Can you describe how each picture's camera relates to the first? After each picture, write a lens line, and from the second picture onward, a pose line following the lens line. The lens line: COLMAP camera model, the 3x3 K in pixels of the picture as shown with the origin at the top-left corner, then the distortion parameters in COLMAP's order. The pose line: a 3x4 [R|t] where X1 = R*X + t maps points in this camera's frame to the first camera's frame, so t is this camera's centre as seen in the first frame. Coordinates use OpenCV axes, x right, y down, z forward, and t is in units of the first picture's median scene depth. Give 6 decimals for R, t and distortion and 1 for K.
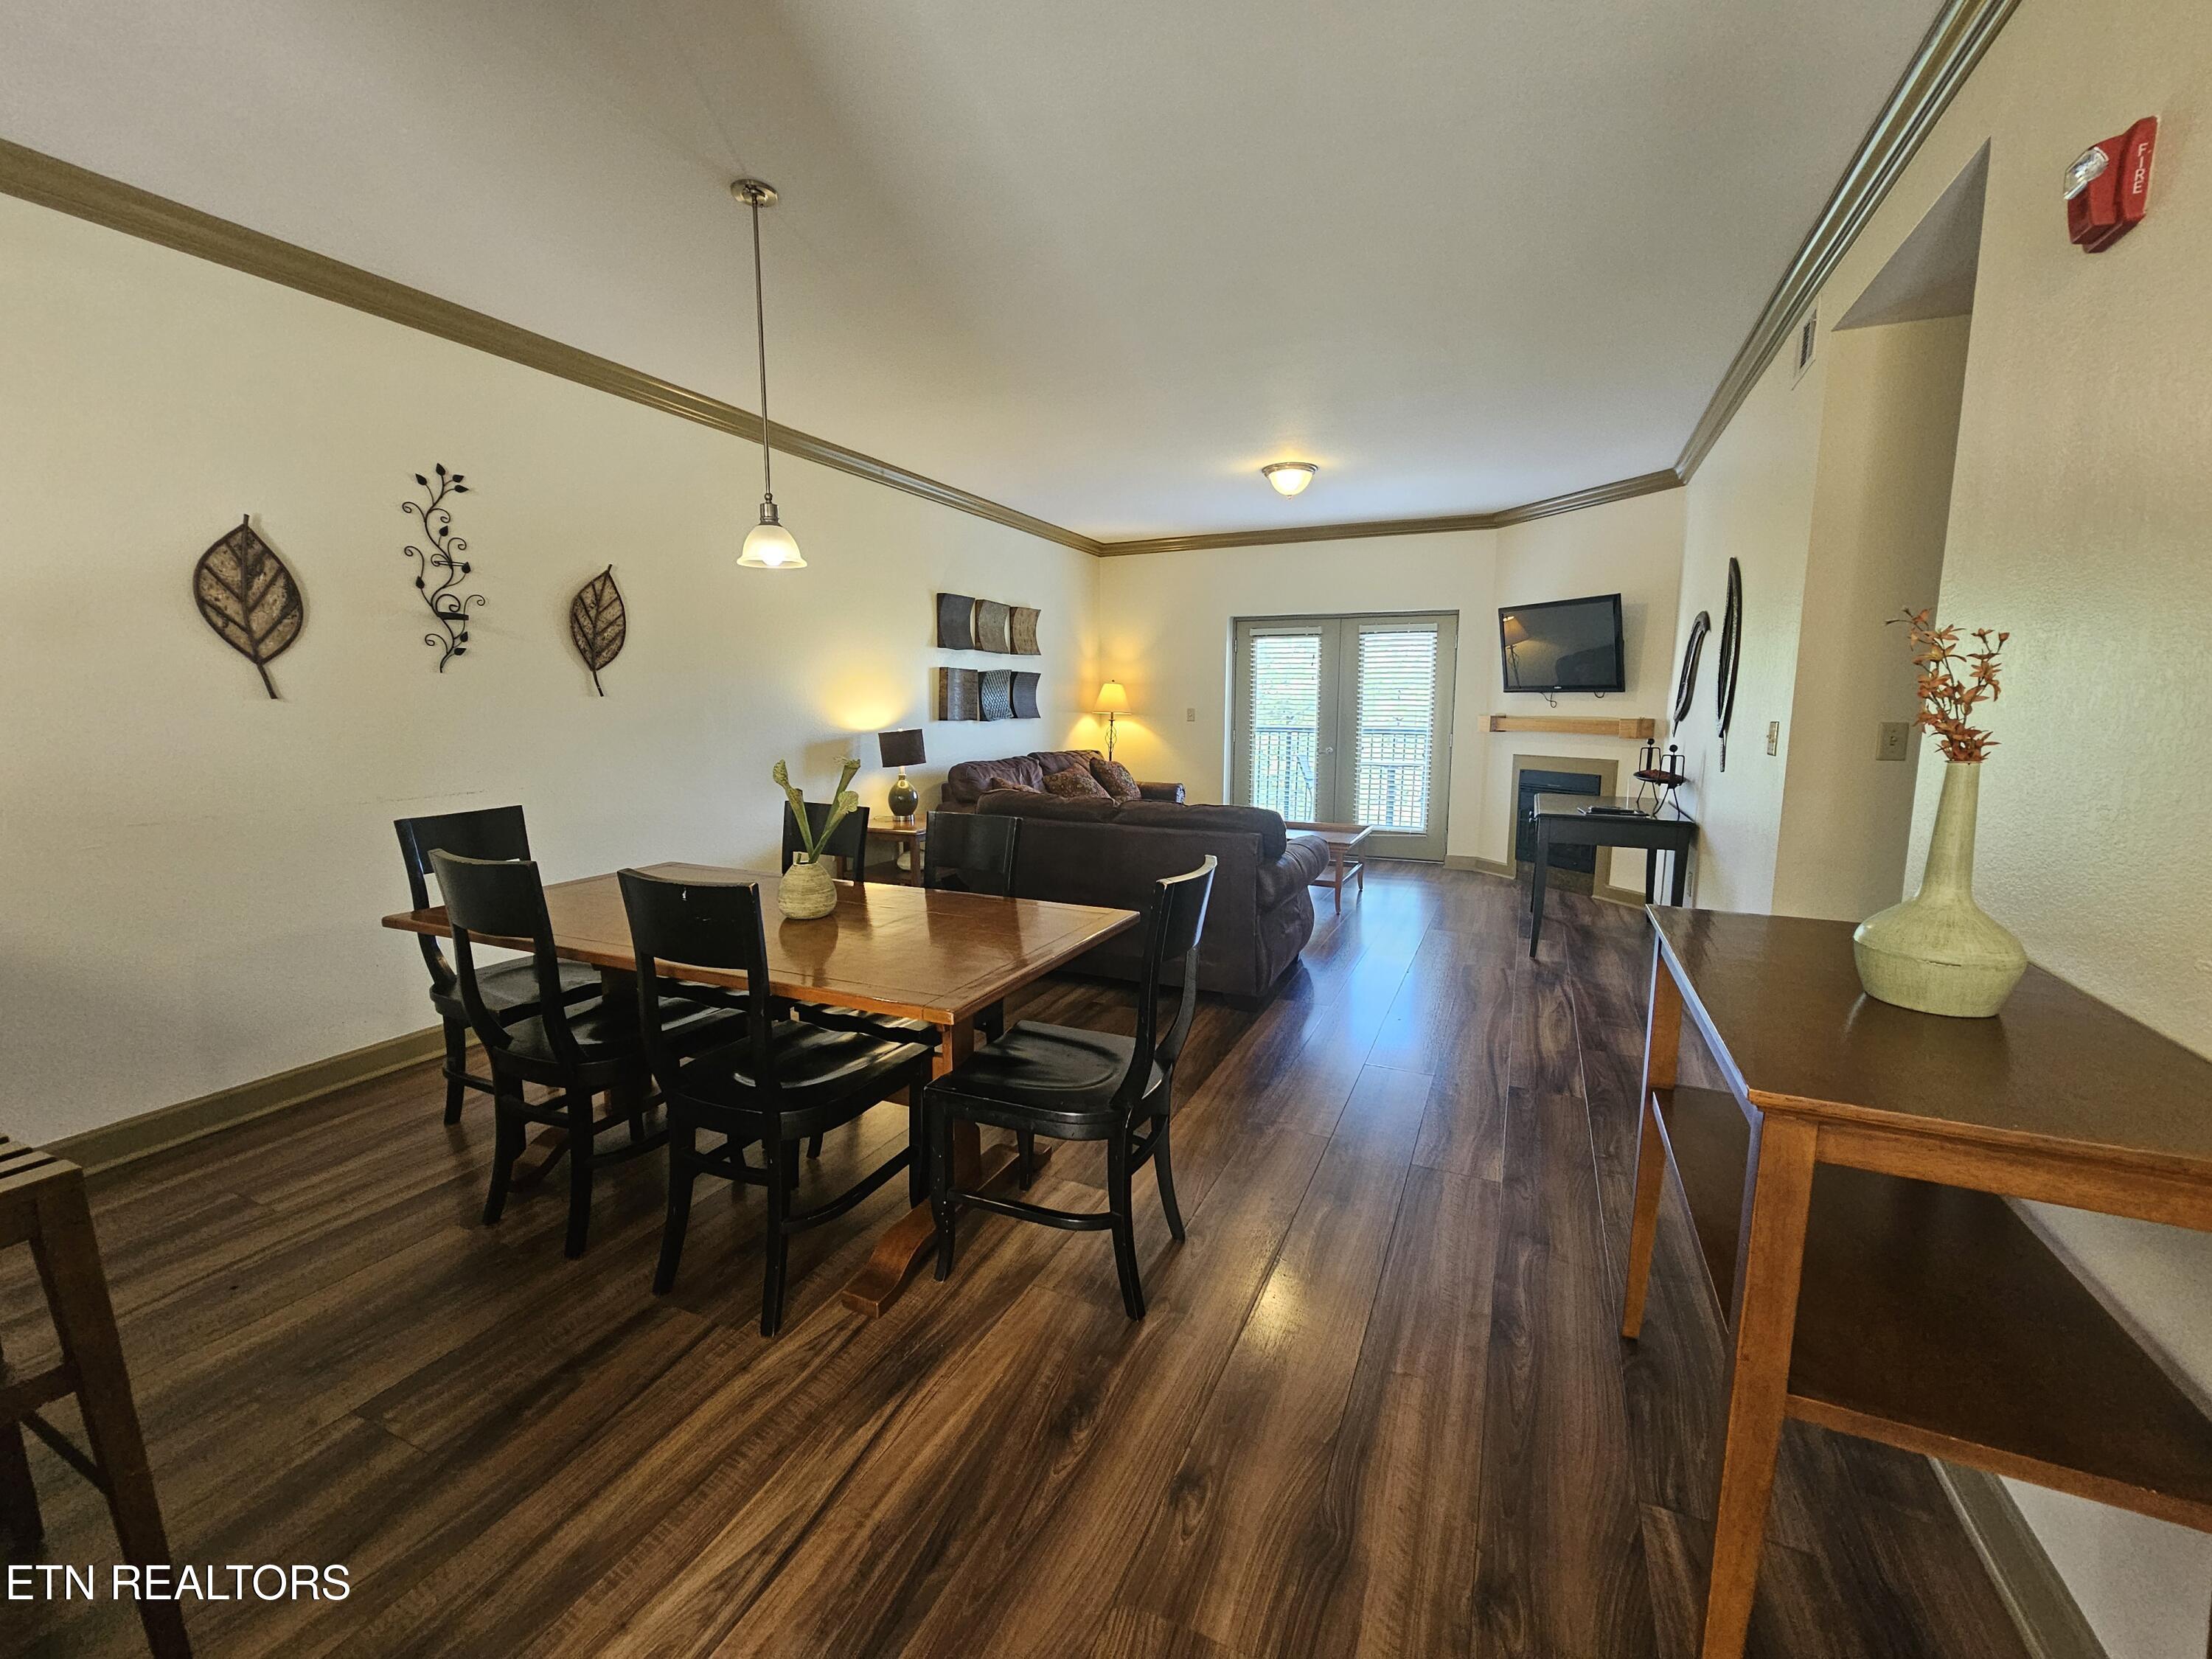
lens RADIAL K [[898.8, 0, 1097.3], [0, 898.8, 823.7], [0, 0, 1]] dist [-0.004089, 0.000506]
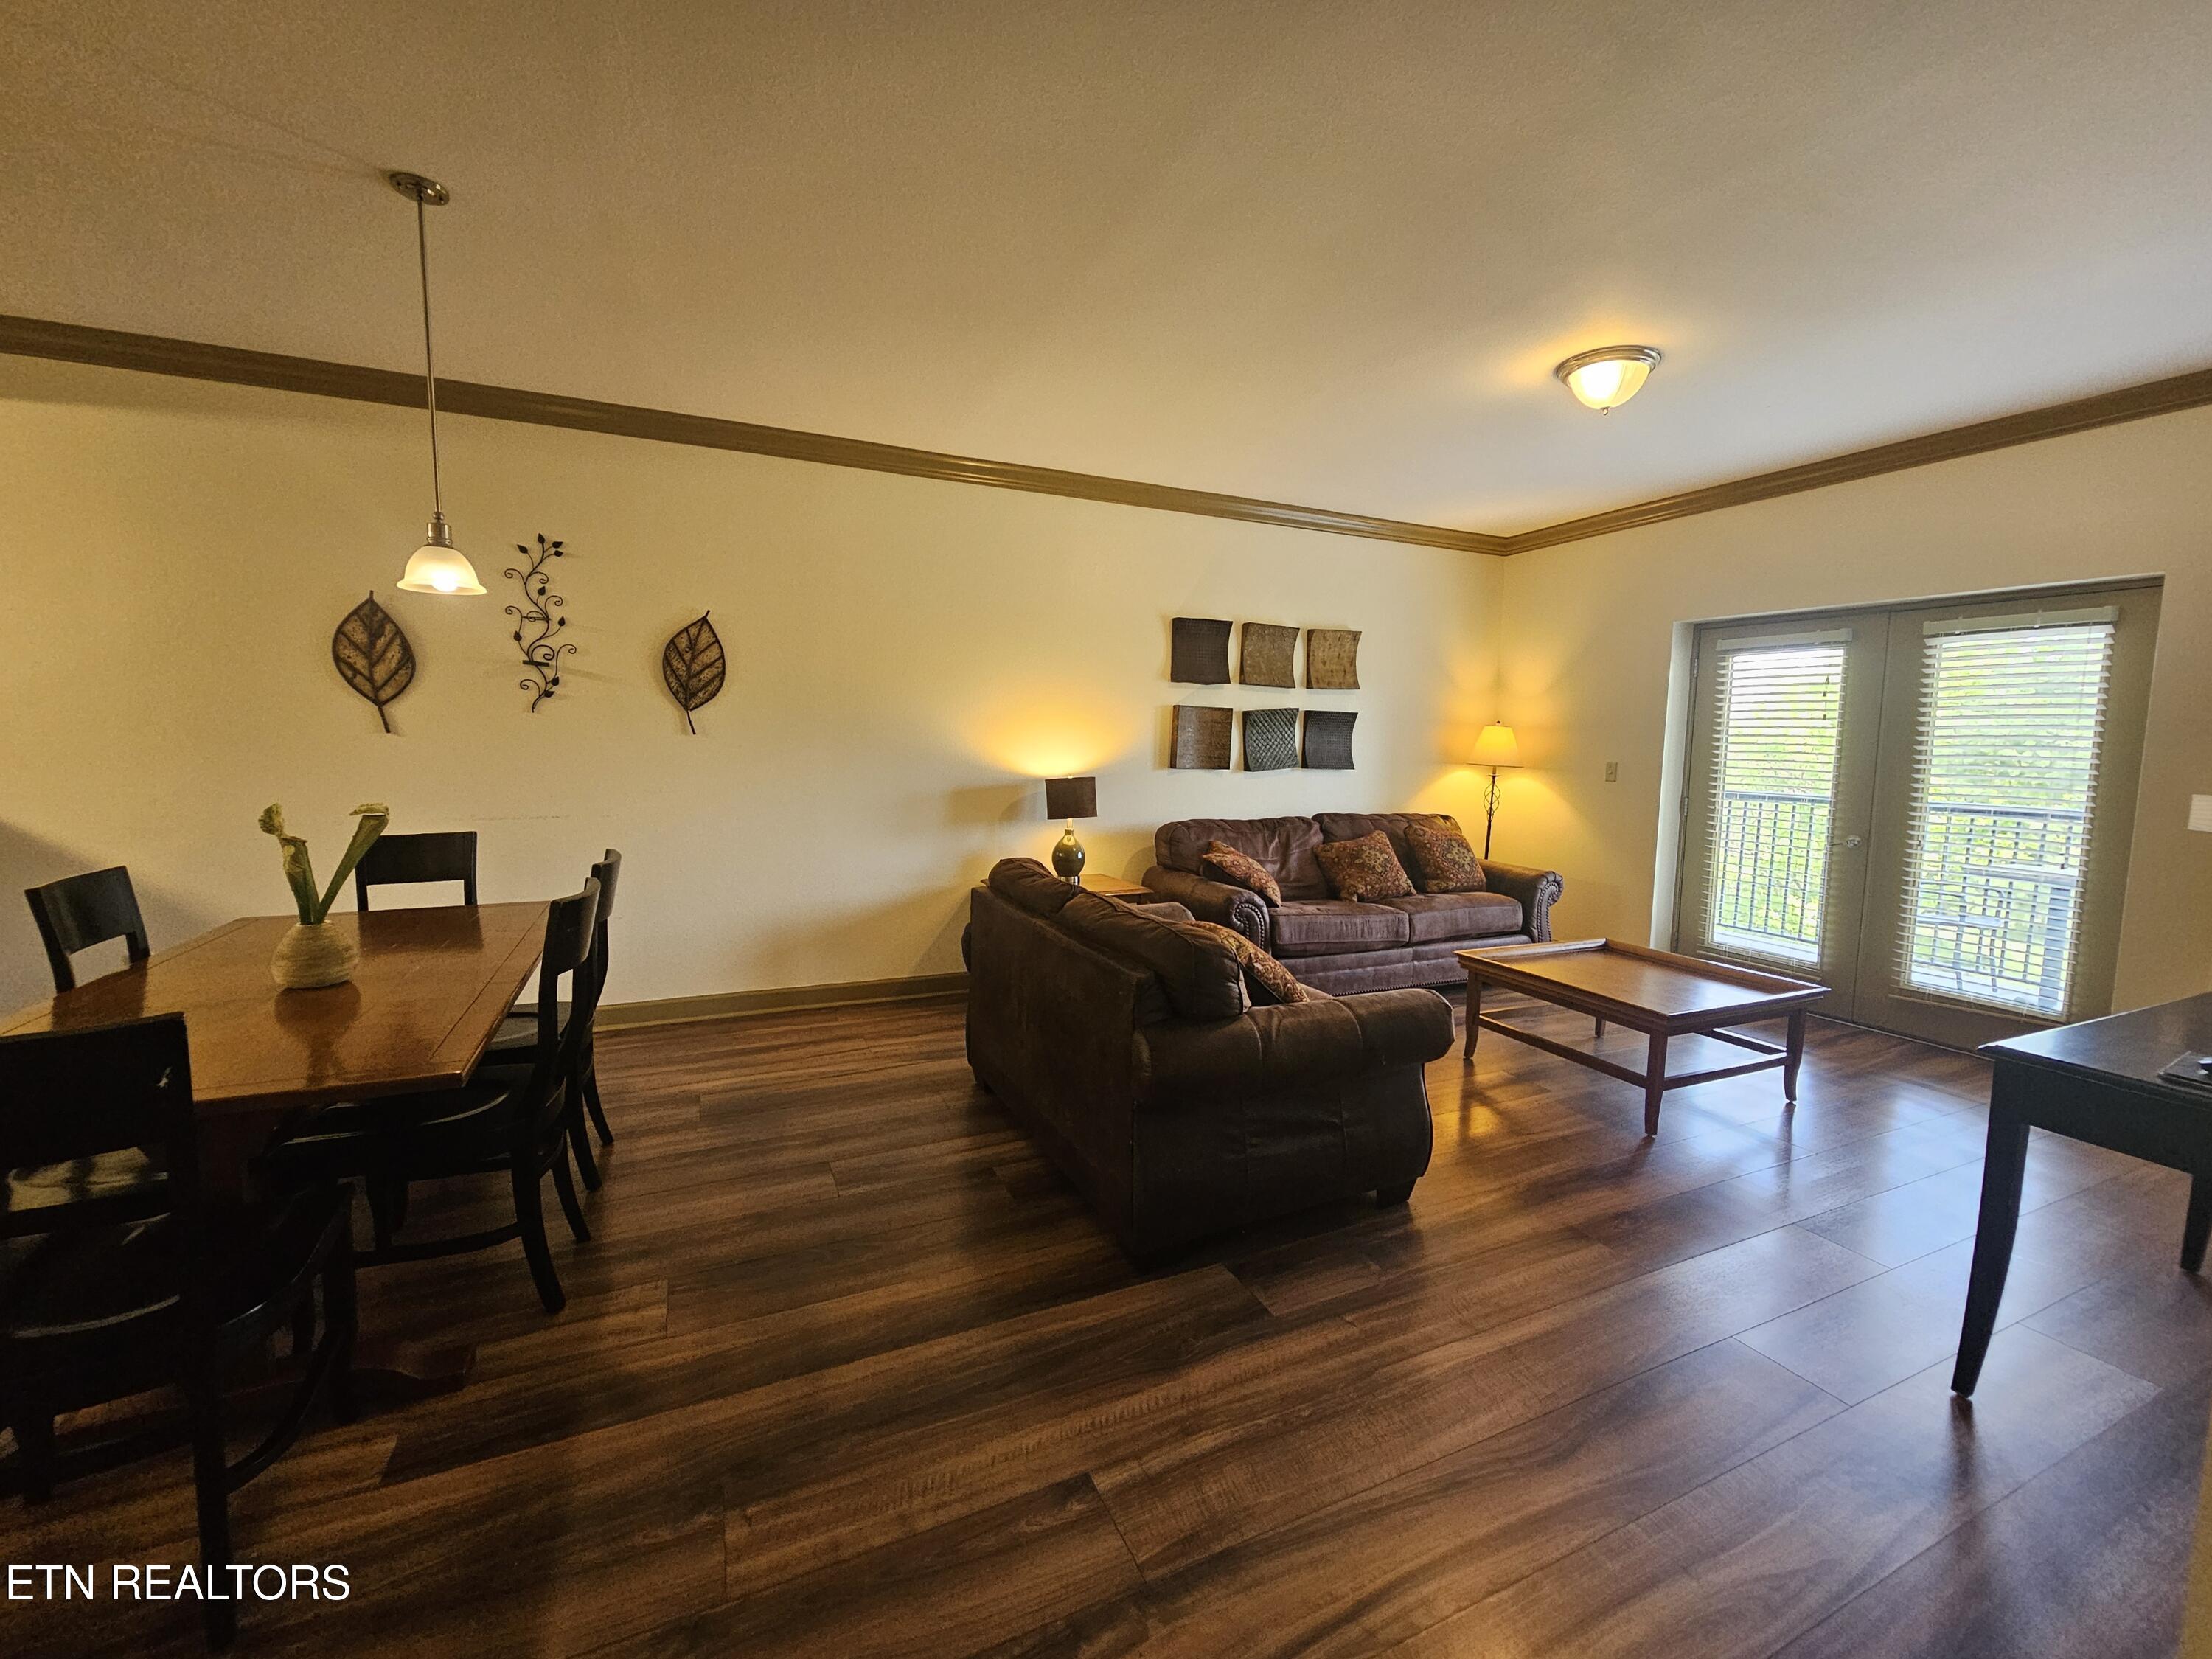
lens RADIAL K [[898.8, 0, 1110.0], [0, 898.8, 825.7], [0, 0, 1]] dist [-0.004089, 0.000506]
pose [[0.769165, 0.070614, -0.635137, 0.509272], [-0.100442, 0.994882, -0.011027, -0.073496], [0.631107, 0.072276, 0.772321, 0.505735]]
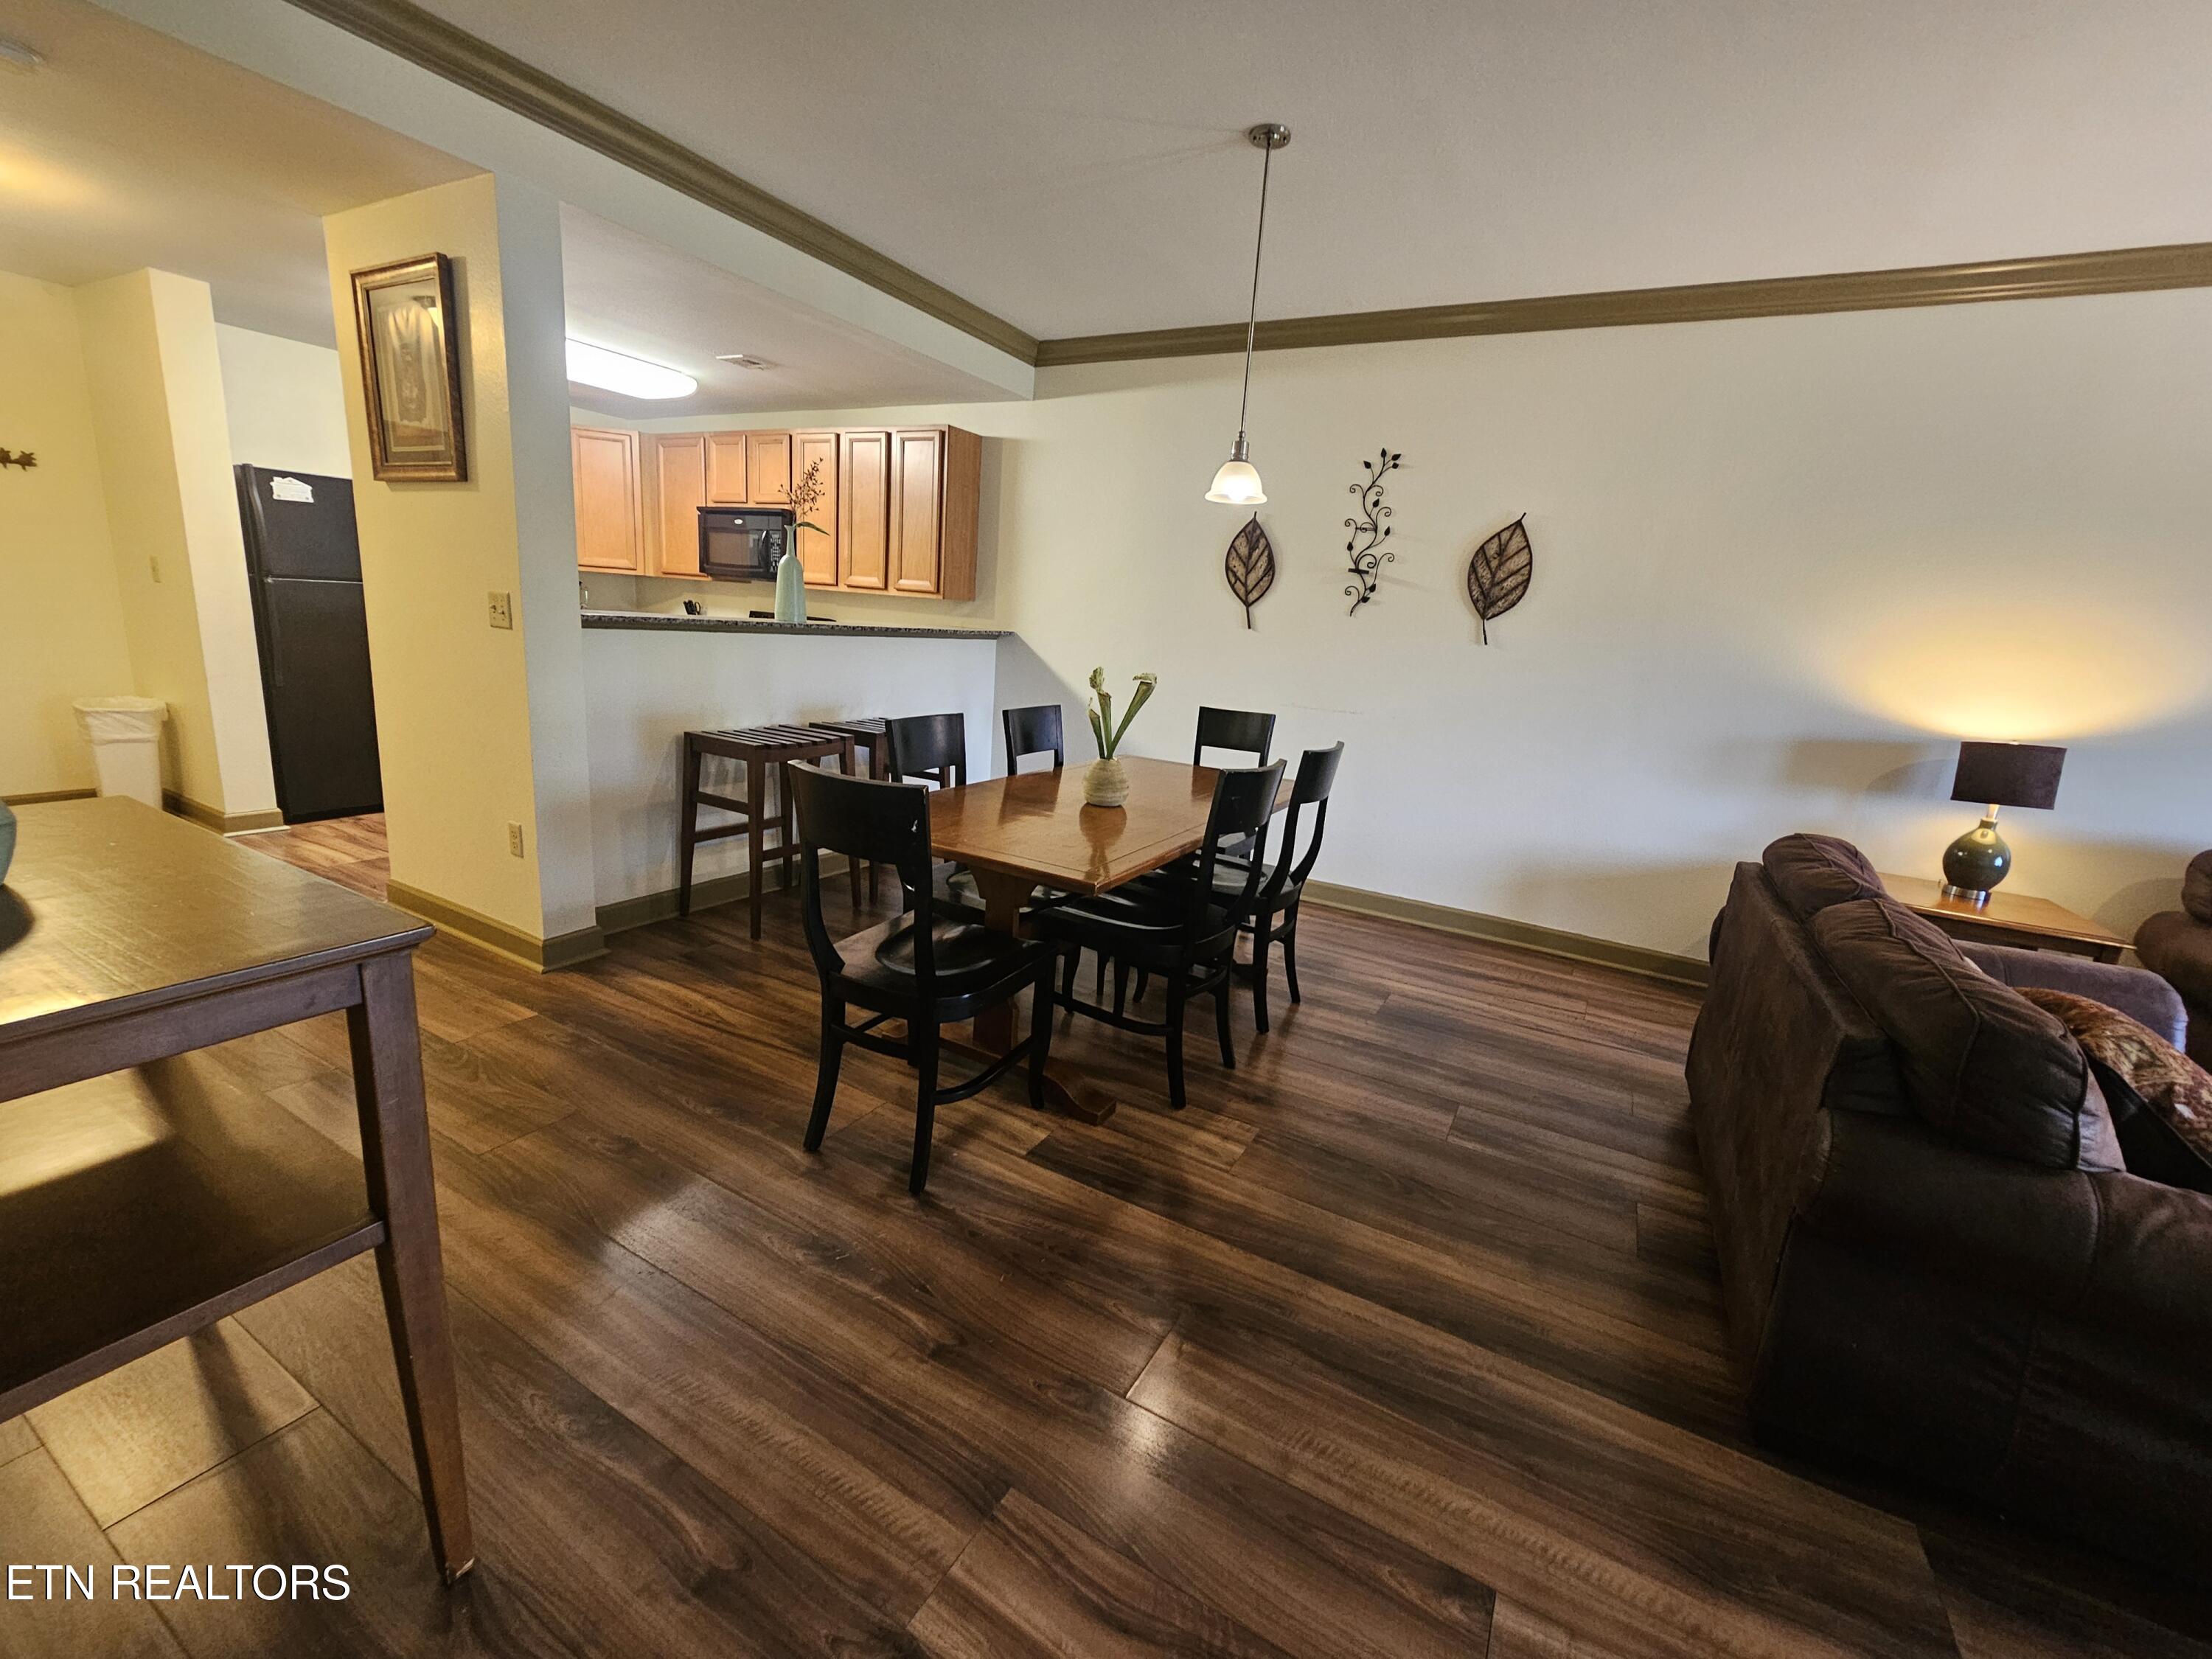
lens RADIAL K [[898.8, 0, 1130.7], [0, 898.8, 818.8], [0, 0, 1]] dist [-0.004089, 0.000506]
pose [[-0.050418, 0.207864, -0.976858, 0.523679], [-0.212966, 0.953368, 0.213857, -0.086155], [0.975758, 0.218820, -0.003799, 0.656674]]
